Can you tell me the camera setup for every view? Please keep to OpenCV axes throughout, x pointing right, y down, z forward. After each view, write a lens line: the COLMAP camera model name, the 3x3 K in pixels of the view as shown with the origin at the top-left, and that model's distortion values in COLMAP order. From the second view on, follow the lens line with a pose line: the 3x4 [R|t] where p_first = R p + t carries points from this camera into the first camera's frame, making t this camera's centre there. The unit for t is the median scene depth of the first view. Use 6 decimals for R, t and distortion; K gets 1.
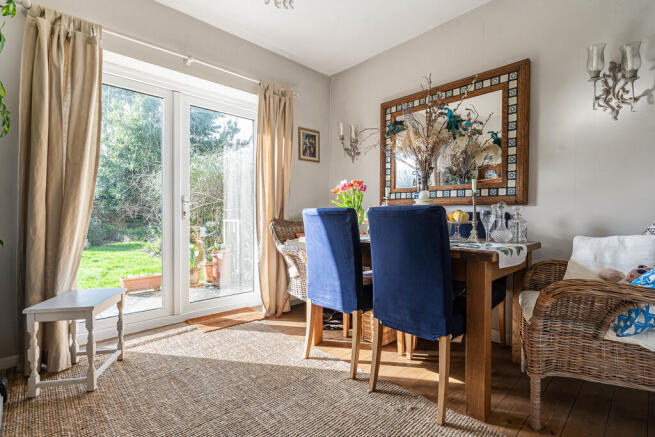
lens RADIAL K [[305.8, 0, 328.2], [0, 305.8, 216.8], [0, 0, 1]] dist [0.001360, 0.000107]
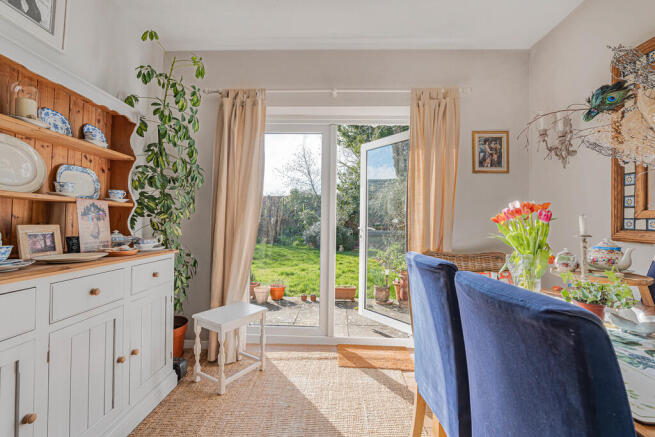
lens RADIAL K [[287.0, 0, 325.6], [0, 287.0, 220.9], [0, 0, 1]] dist [0.000167, 0.000079]
pose [[0.708029, 0.002075, -0.706180, 0.173772], [-0.017277, 0.999747, -0.014384, -0.056971], [0.705972, 0.022385, 0.707886, 0.262651]]
